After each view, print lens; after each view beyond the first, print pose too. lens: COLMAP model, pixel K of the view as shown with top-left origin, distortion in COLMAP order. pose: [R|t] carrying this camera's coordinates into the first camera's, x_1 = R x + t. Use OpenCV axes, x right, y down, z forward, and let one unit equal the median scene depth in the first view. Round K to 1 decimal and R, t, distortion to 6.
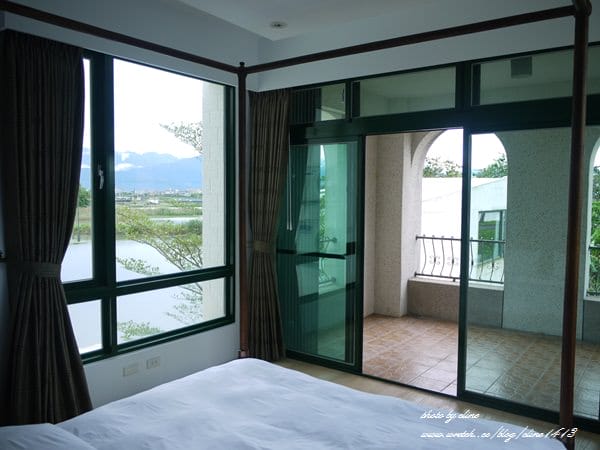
lens RADIAL K [[513.2, 0, 300.0], [0, 513.2, 225.0], [0, 0, 1]] dist [0.004431, 0.004056]
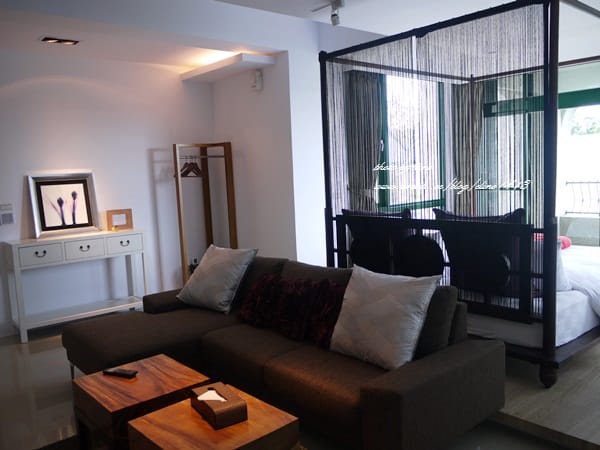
lens RADIAL K [[524.1, 0, 298.8], [0, 524.1, 236.8], [0, 0, 1]] dist [0.011314, 0.005966]
pose [[0.976320, -0.010542, -0.216074, -0.212064], [0.027436, 0.996781, 0.075337, 0.060975], [0.214584, -0.079481, 0.973466, -0.638921]]
